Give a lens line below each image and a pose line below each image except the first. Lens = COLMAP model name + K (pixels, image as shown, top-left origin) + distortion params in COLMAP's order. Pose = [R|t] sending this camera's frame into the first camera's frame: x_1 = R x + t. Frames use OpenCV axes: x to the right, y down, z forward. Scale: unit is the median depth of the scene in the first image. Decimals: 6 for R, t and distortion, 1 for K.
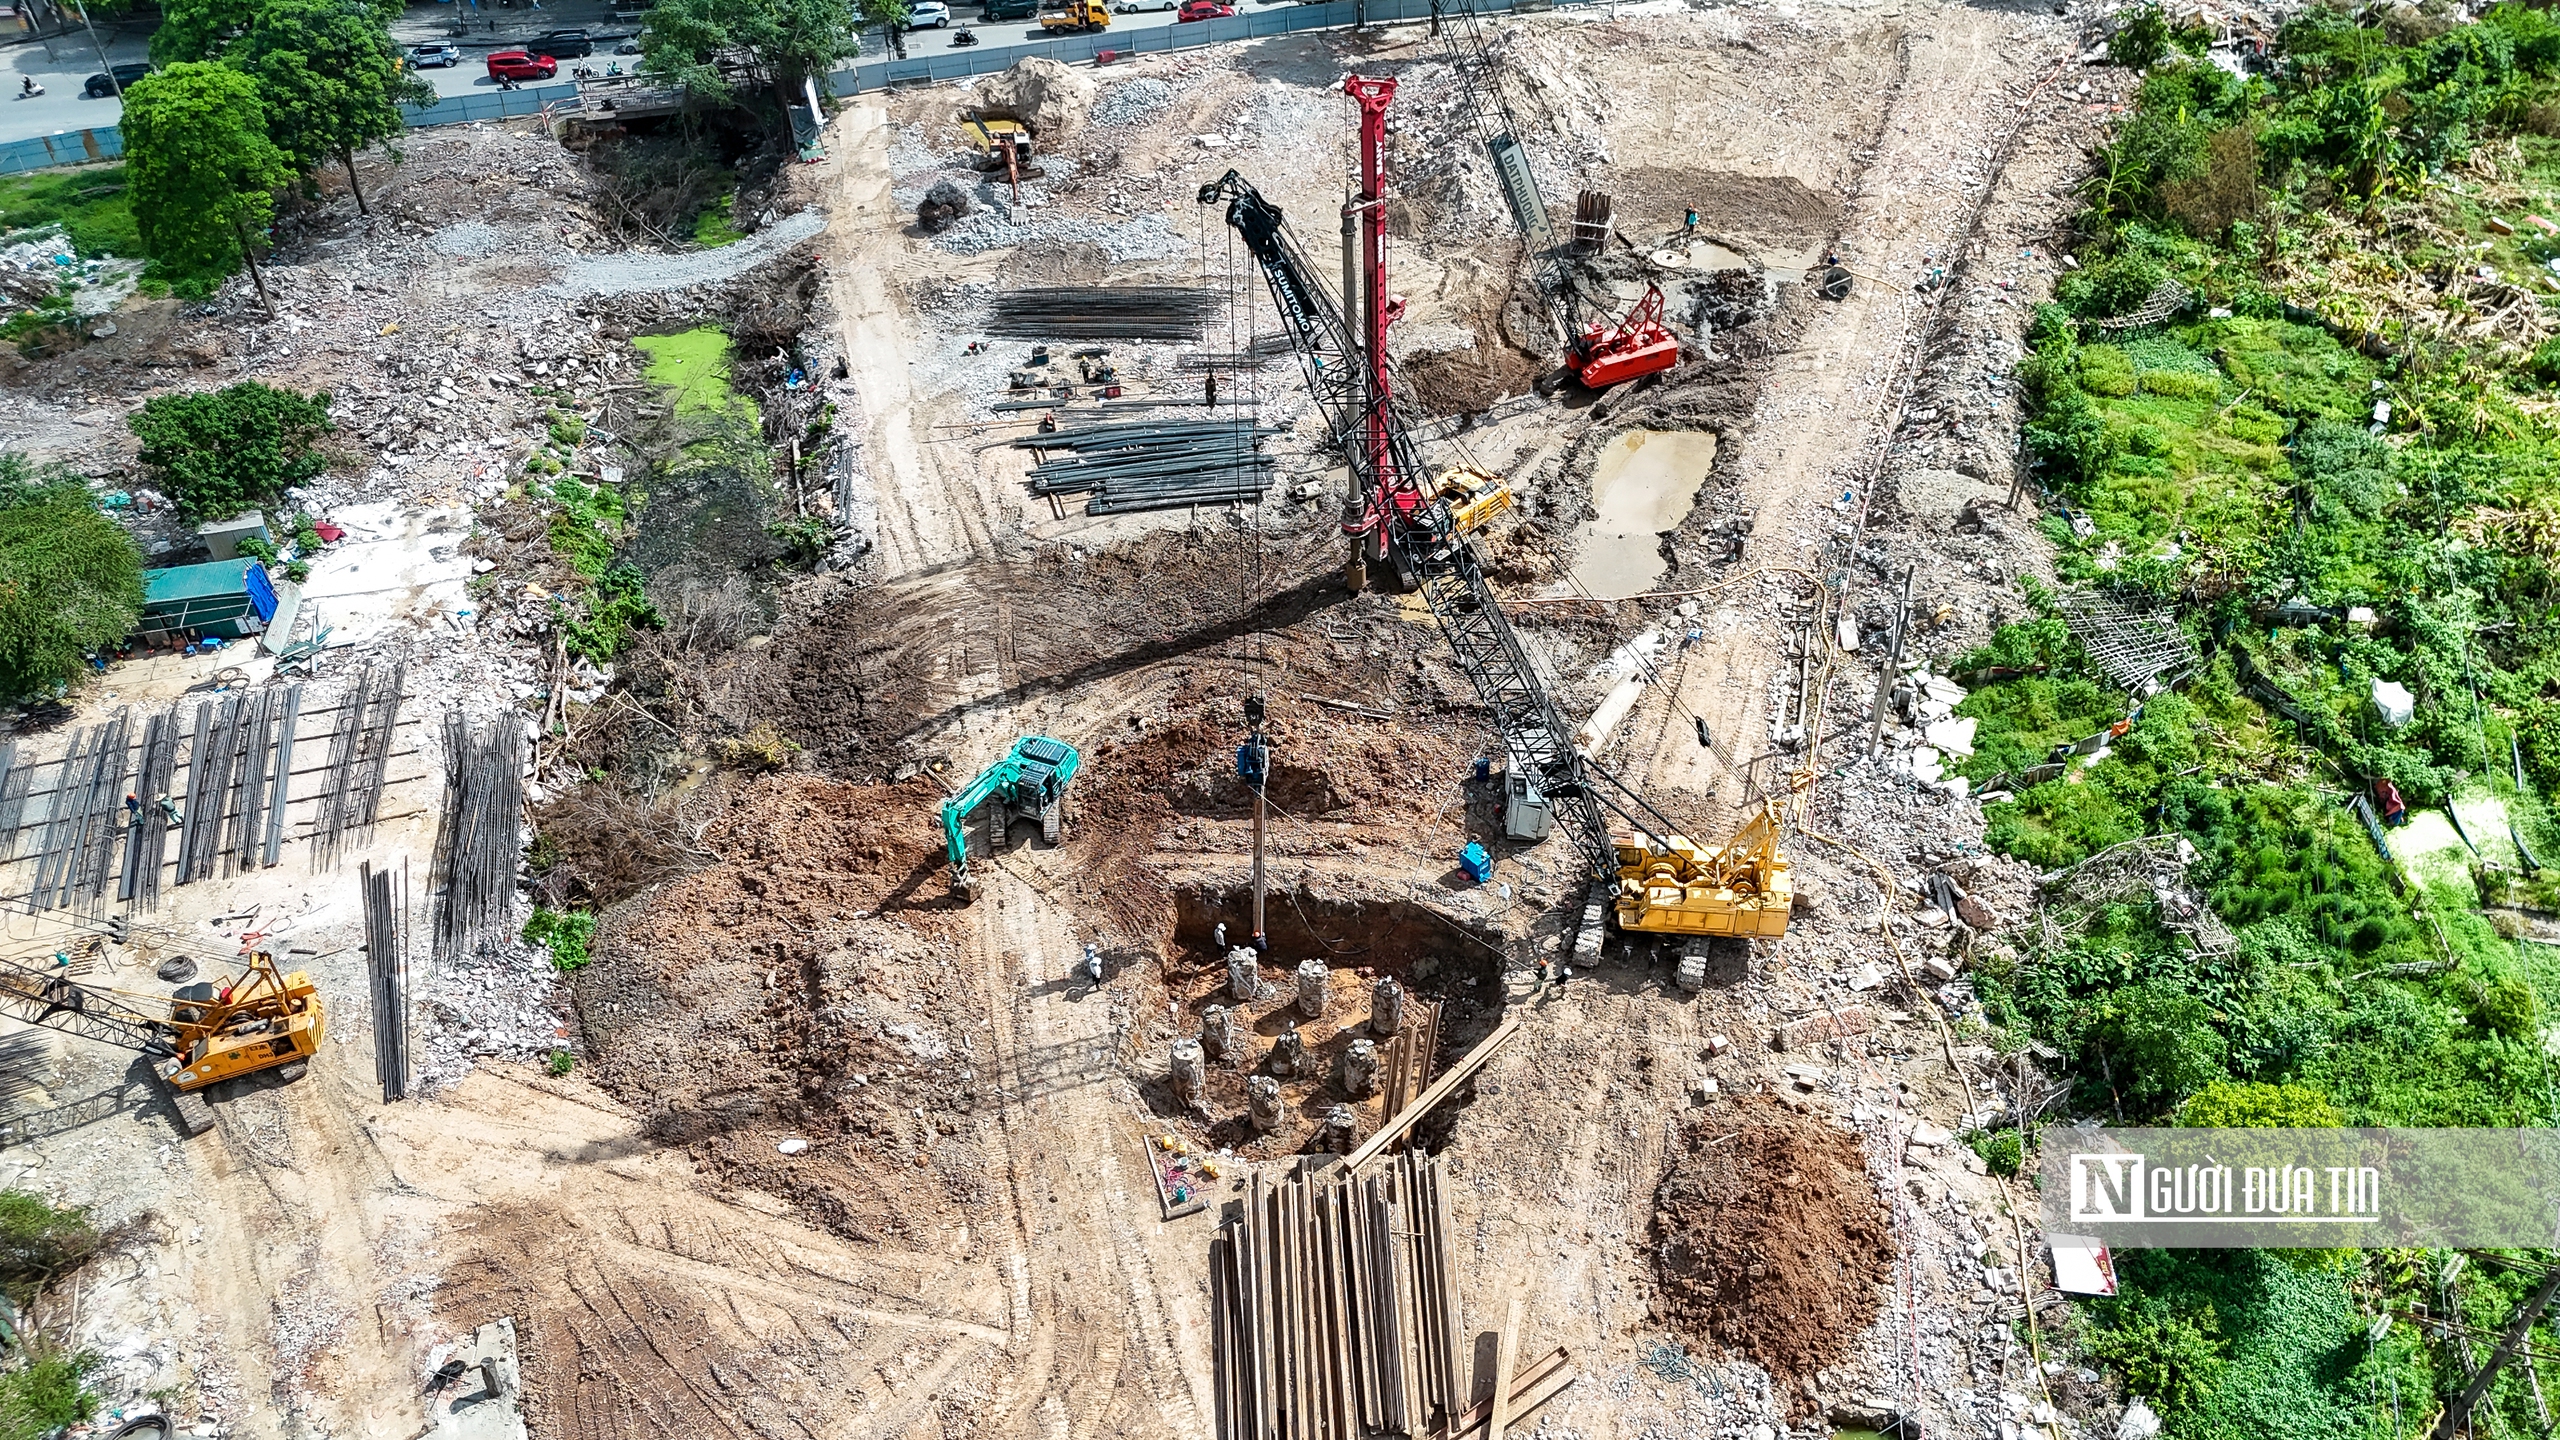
lens RADIAL K [[1885.6, 0, 1277.5], [0, 1885.6, 718.3], [0, 0, 1]] dist [0.130818, -0.210659]
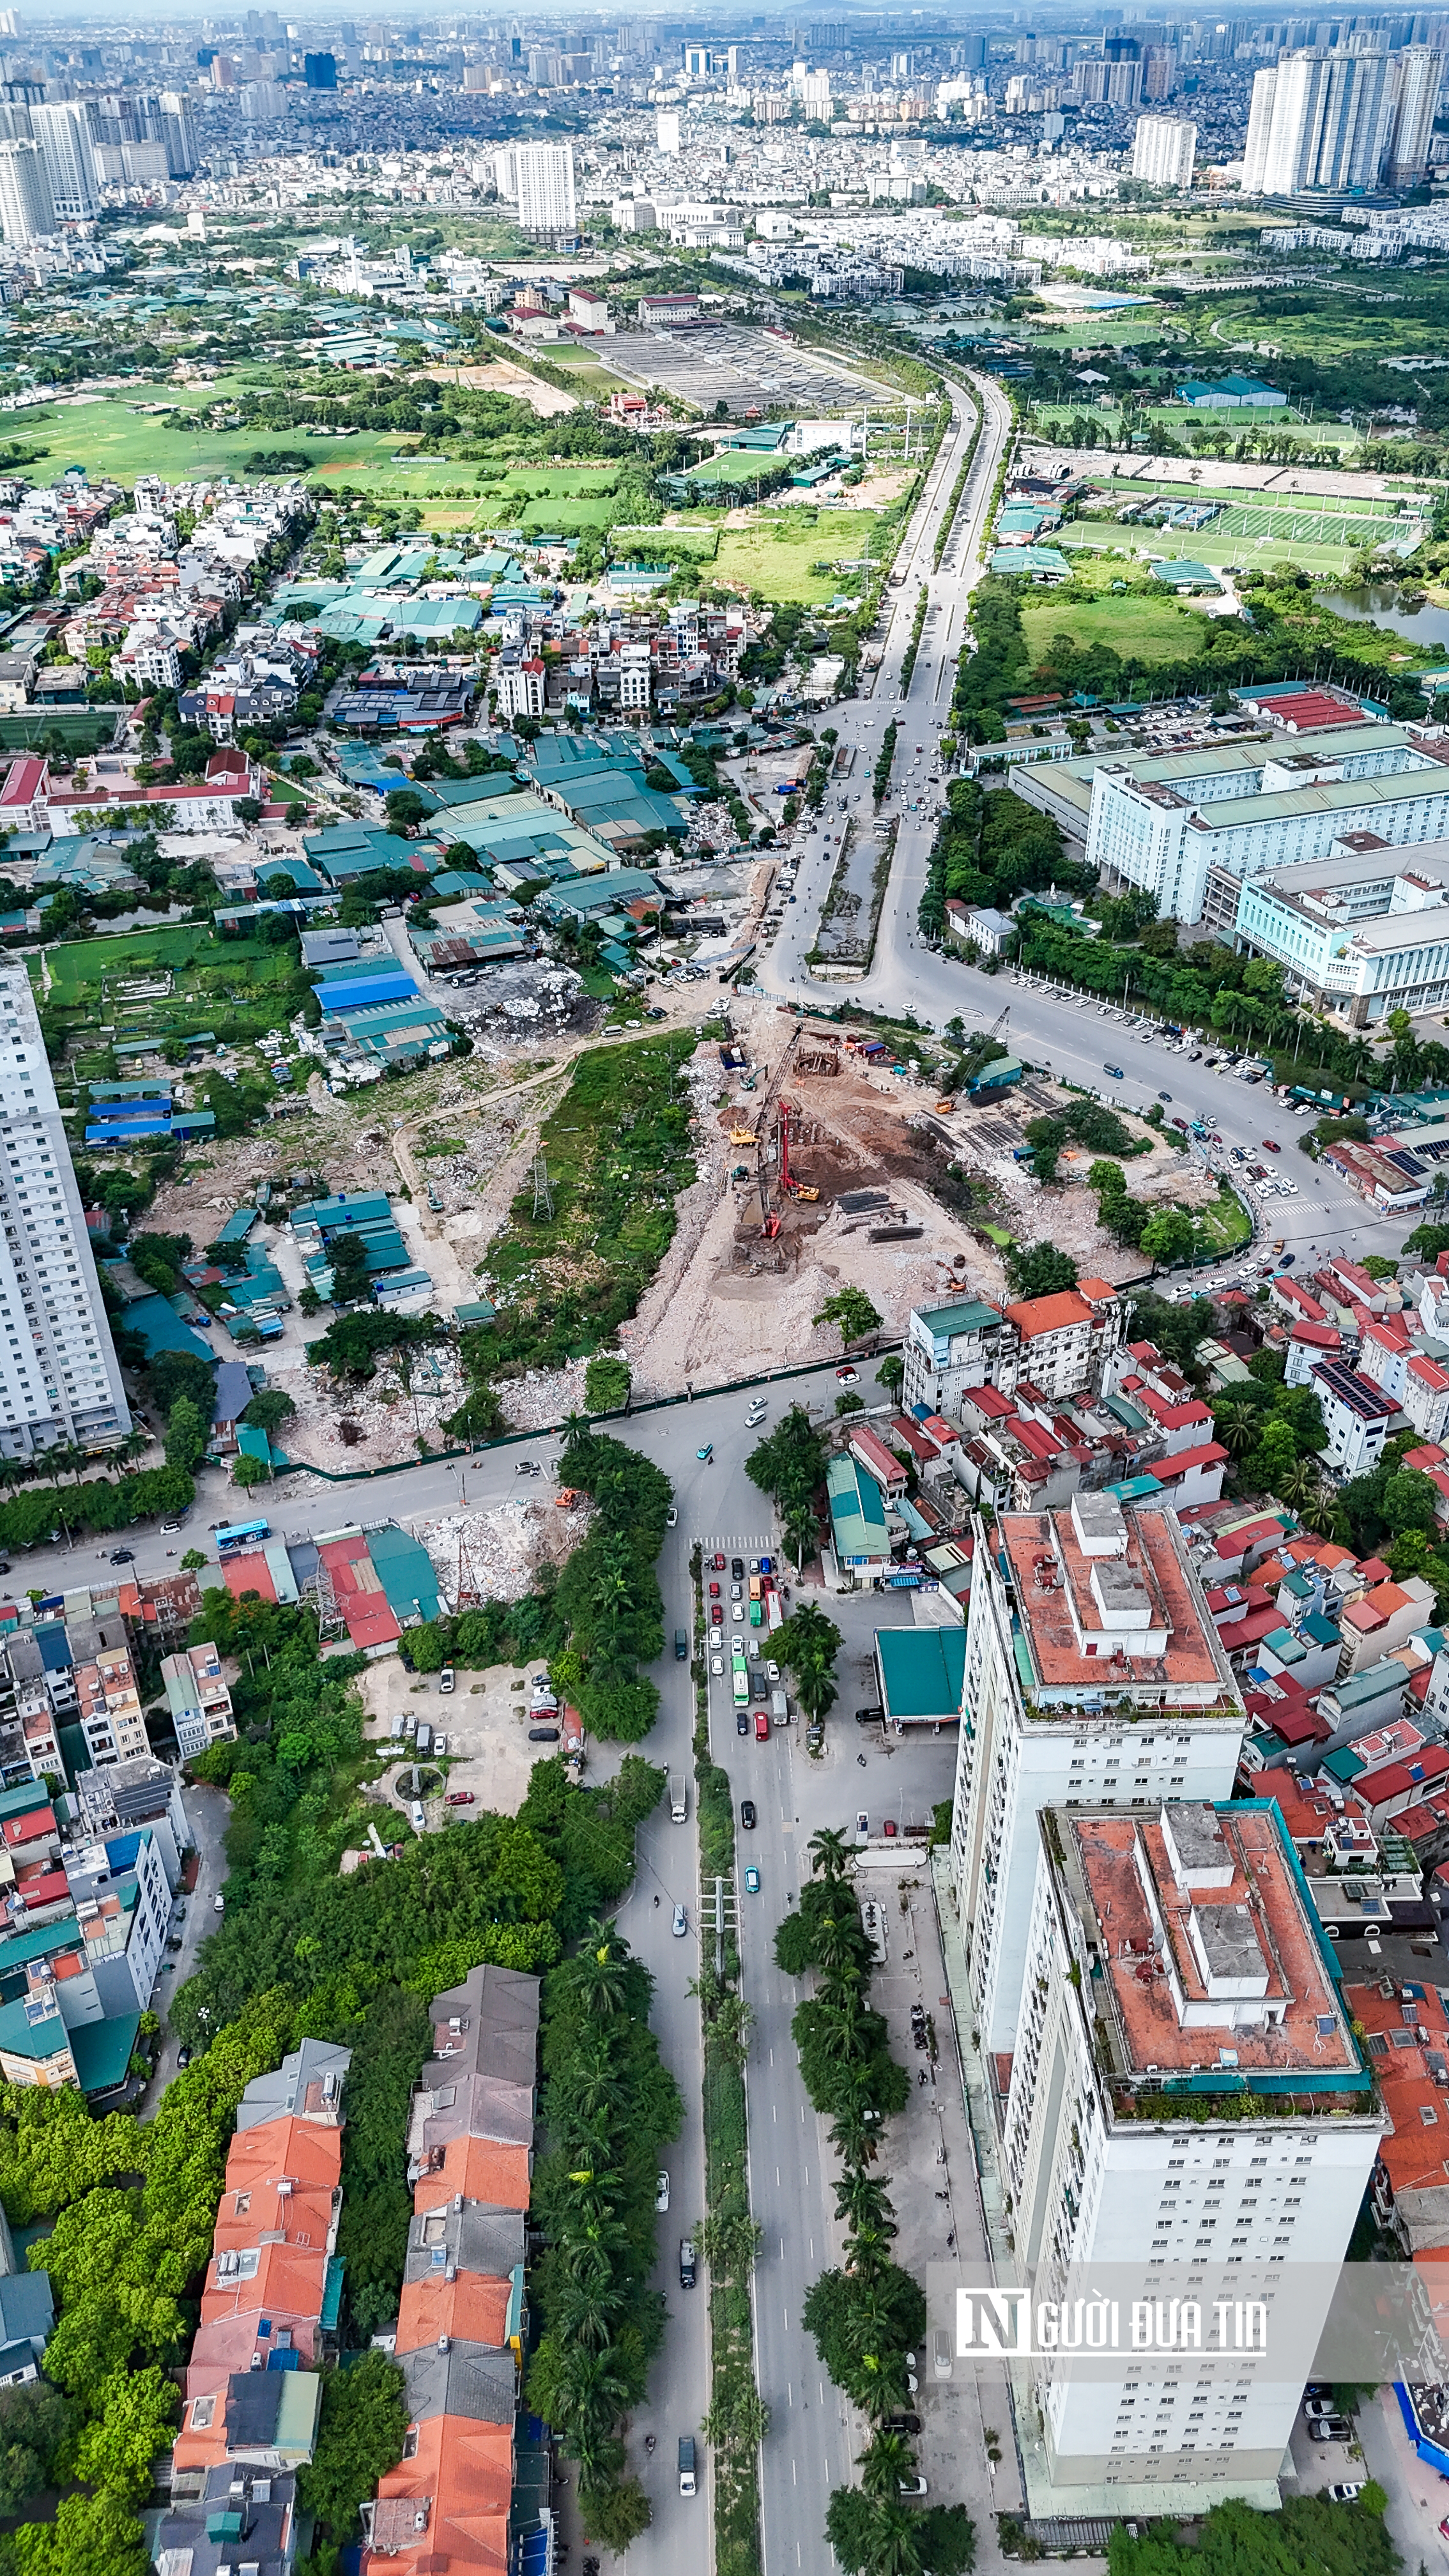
lens RADIAL K [[1897.4, 0, 724.5], [0, 1897.4, 1288.0], [0, 0, 1]] dist [0.130818, -0.210659]
pose [[-0.983225, 0.121659, -0.135893, 0.919813], [-0.100157, 0.262540, 0.959709, -4.478667], [0.152434, 0.957221, -0.245951, 2.301321]]
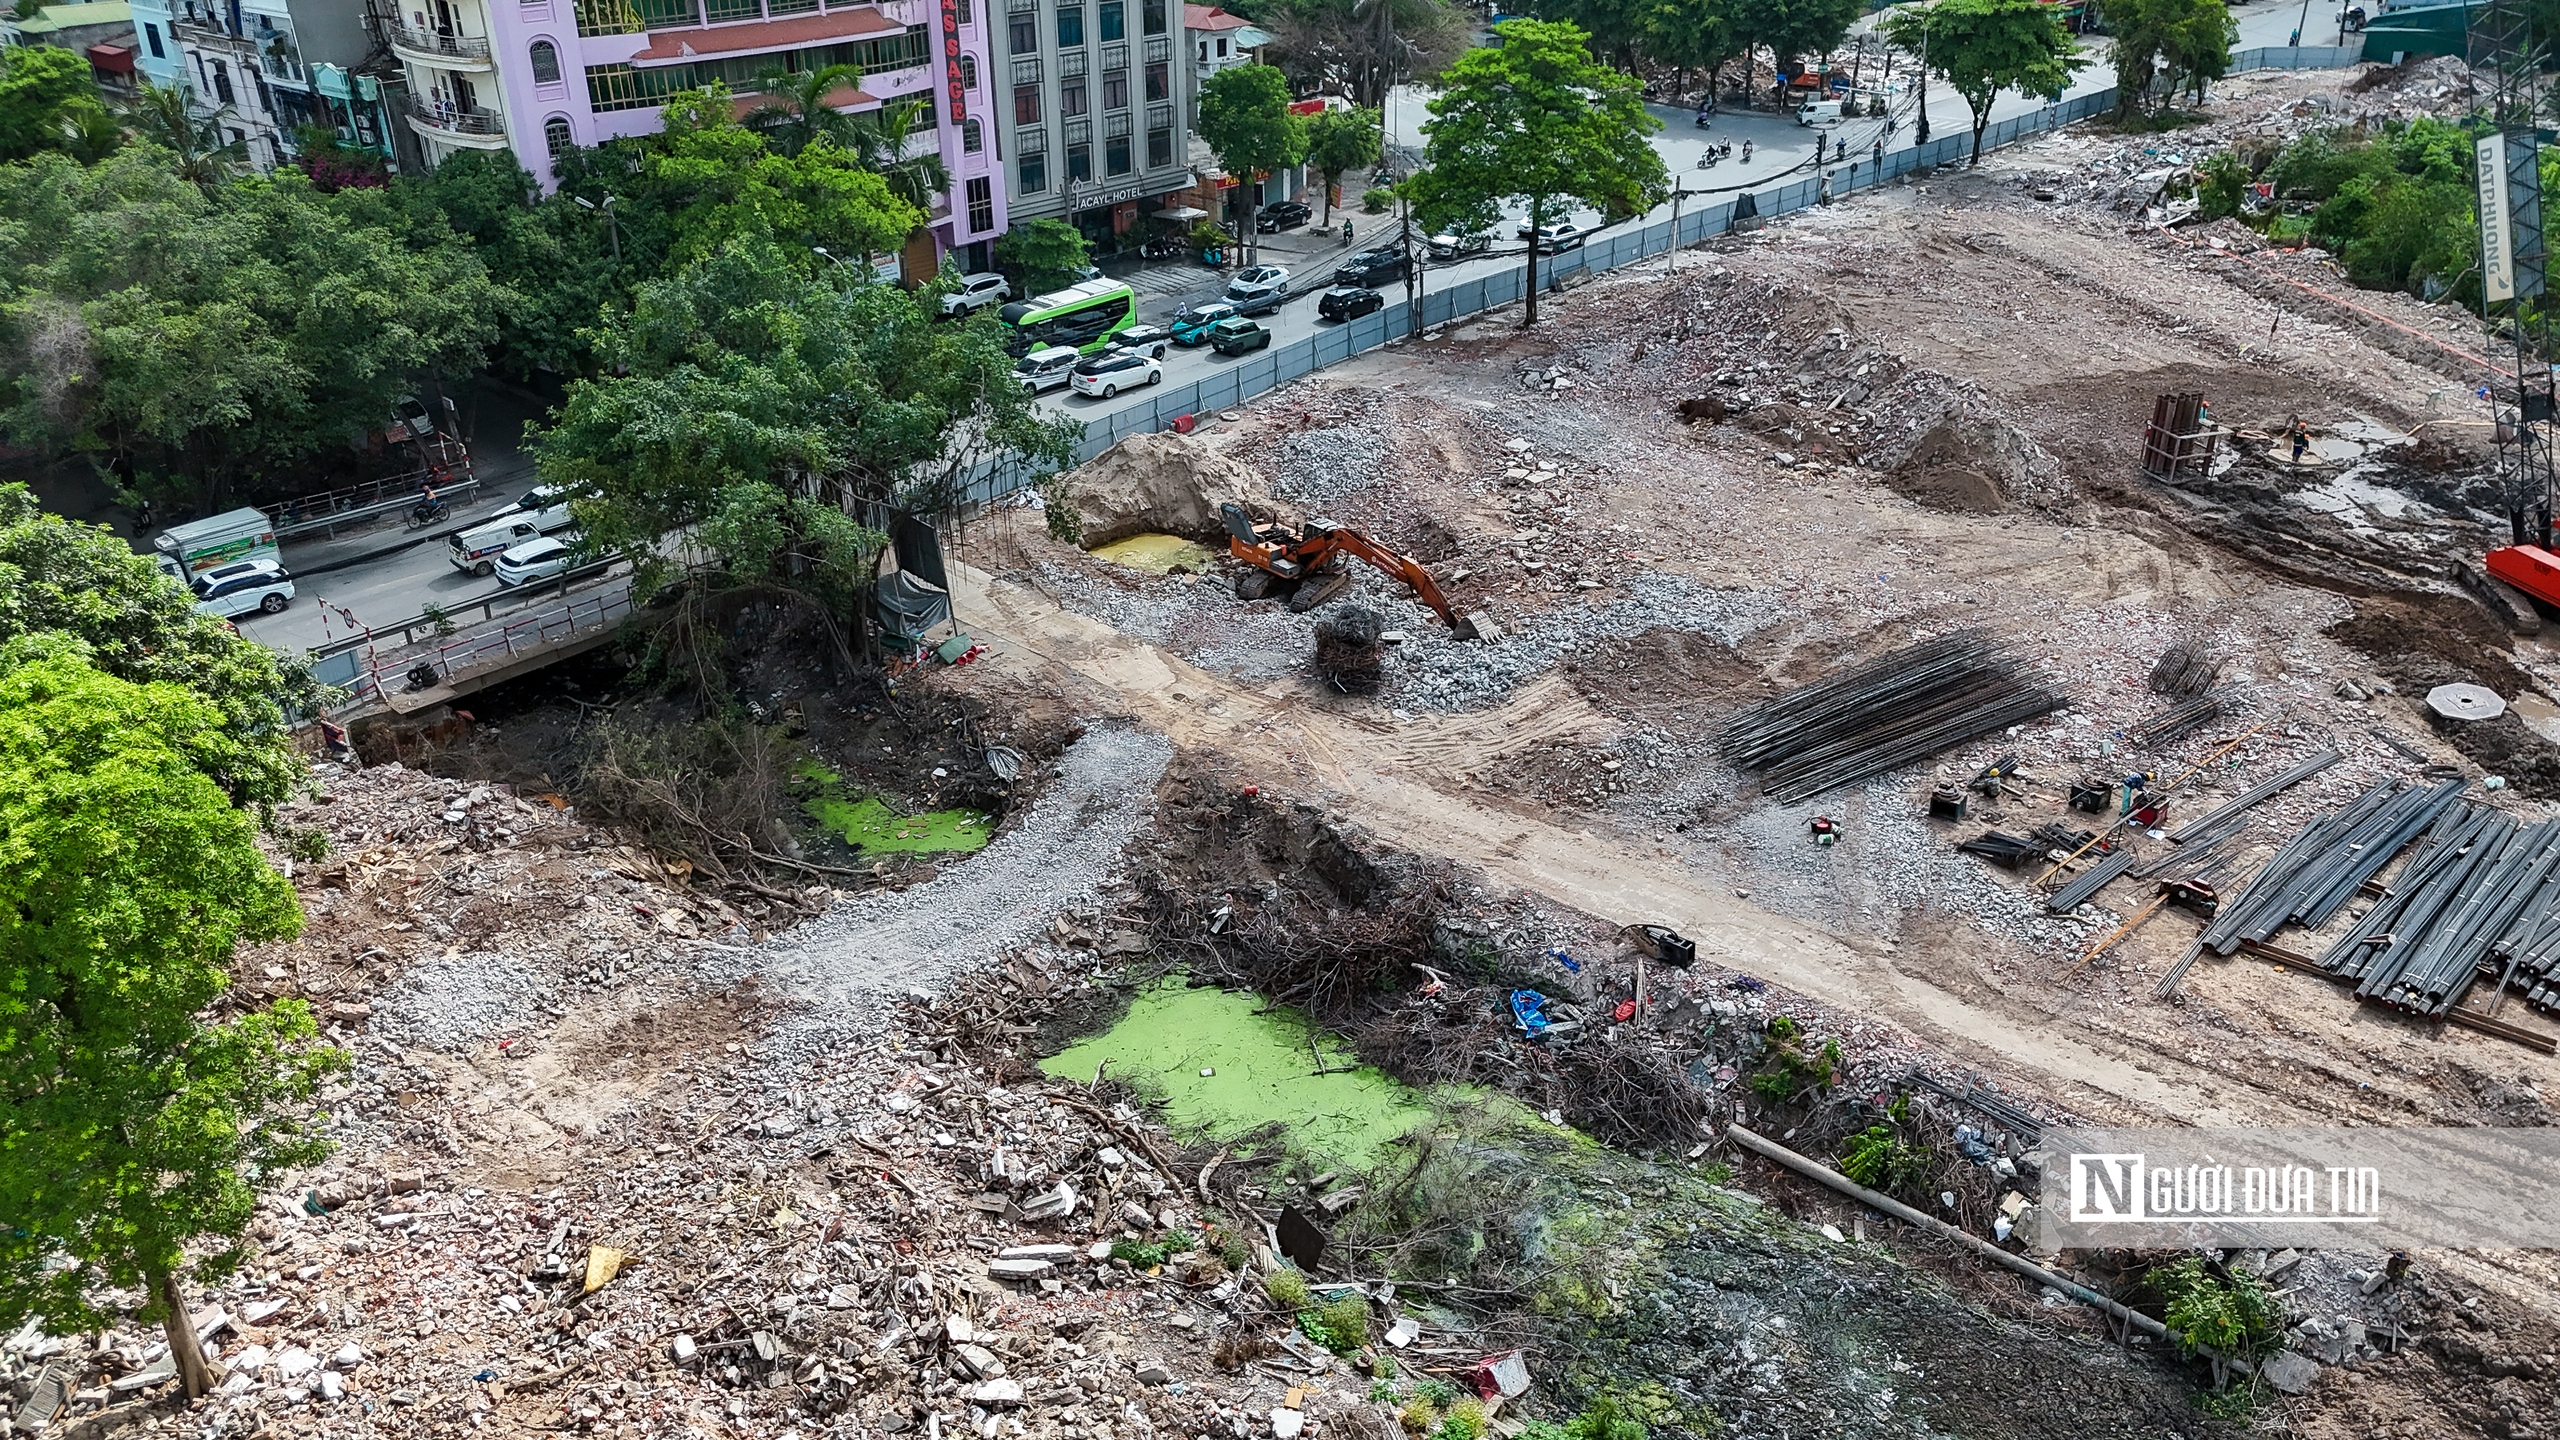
lens RADIAL K [[1885.6, 0, 1277.5], [0, 1885.6, 718.3], [0, 0, 1]] dist [0.130818, -0.210659]
pose [[0.822298, -0.253817, 0.509316, -0.587421], [0.367823, 0.919988, -0.135379, -0.229713], [-0.434204, 0.298660, 0.849864, 0.693143]]
